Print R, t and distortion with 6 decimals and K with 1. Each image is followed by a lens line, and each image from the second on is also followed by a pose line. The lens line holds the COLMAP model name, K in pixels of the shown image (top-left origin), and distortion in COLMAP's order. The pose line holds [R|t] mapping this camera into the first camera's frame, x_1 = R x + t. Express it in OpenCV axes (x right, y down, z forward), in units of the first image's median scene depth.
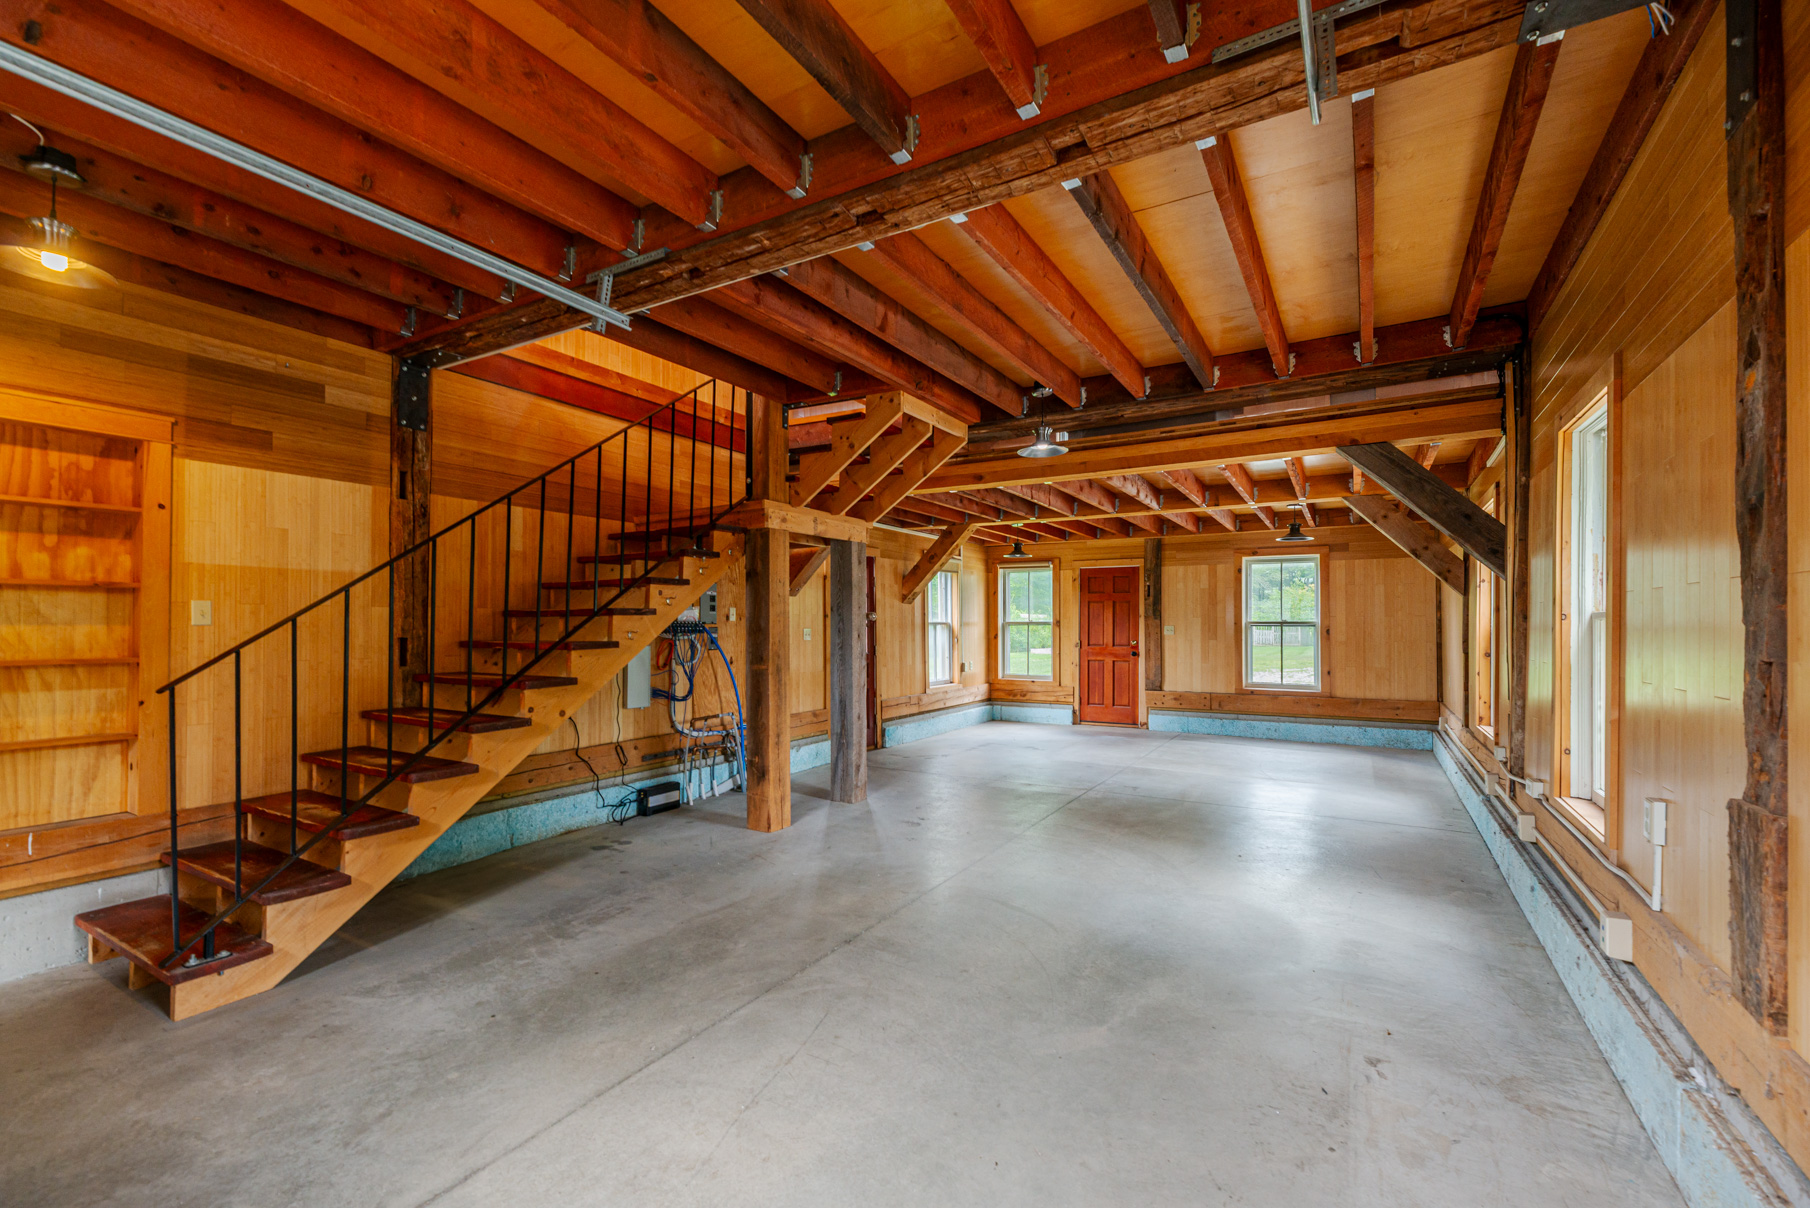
lens RADIAL K [[761.5, 0, 899.6], [0, 761.5, 583.4], [0, 0, 1]] dist [-0.000725, 0.000044]
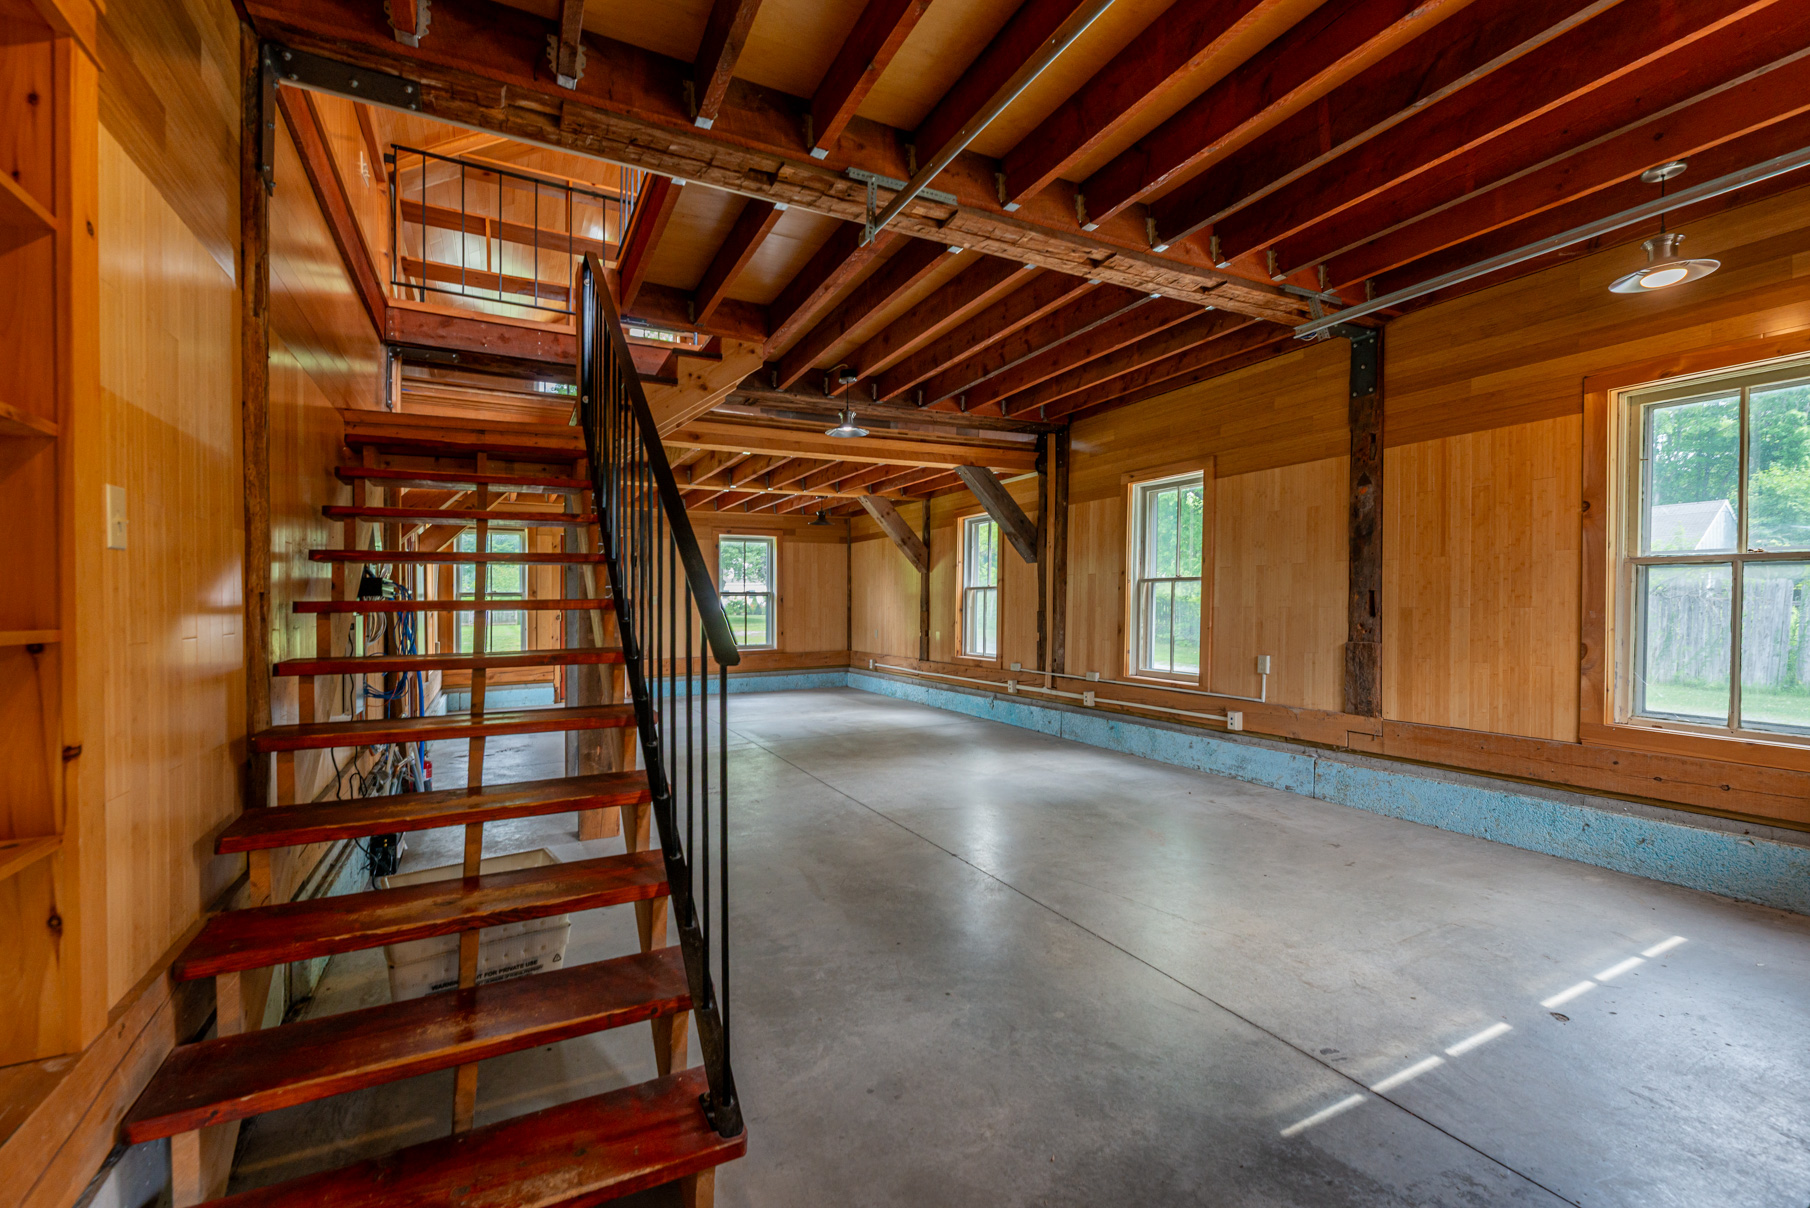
lens RADIAL K [[782.2, 0, 905.0], [0, 782.2, 604.0], [0, 0, 1]] dist [-0.001069, -0.000123]
pose [[0.523432, -0.007618, 0.852033, -0.980826], [-0.037306, 0.998796, 0.031849, 0.054044], [-0.851250, -0.048457, 0.522518, 0.418044]]
